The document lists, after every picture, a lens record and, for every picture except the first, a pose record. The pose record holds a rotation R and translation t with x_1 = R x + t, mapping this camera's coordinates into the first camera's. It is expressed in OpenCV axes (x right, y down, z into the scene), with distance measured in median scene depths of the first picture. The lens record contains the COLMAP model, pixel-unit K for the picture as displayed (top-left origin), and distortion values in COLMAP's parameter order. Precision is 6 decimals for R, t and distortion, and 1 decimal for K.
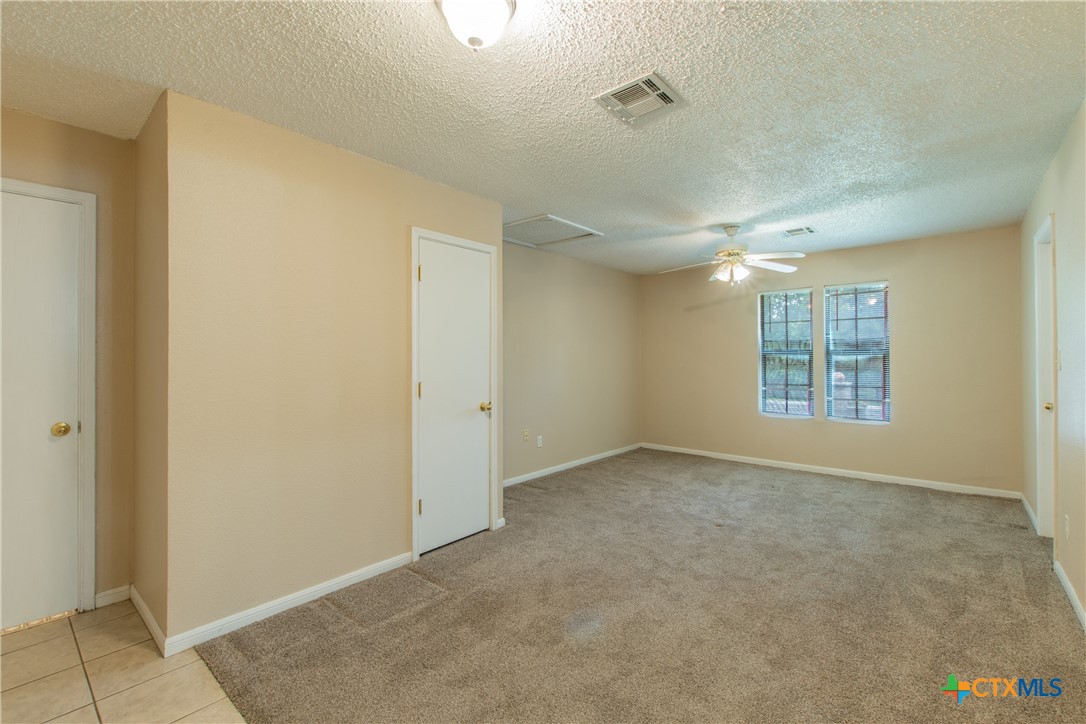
lens RADIAL K [[471.3, 0, 548.3], [0, 471.3, 359.8], [0, 0, 1]] dist [0.005028, -0.000999]
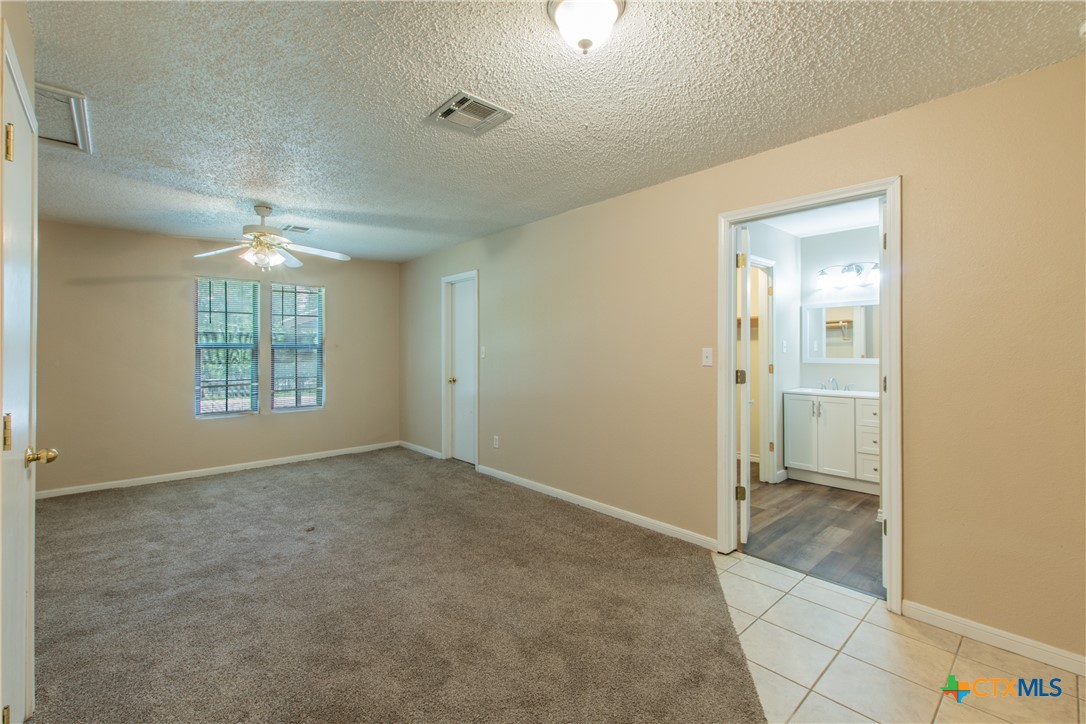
lens RADIAL K [[471.3, 0, 547.9], [0, 471.3, 351.1], [0, 0, 1]] dist [0.005028, -0.000999]
pose [[0.127176, -0.003800, 0.991873, -0.509991], [0.009939, 0.999947, 0.002557, -0.002979], [-0.991830, 0.009533, 0.127207, 0.405789]]
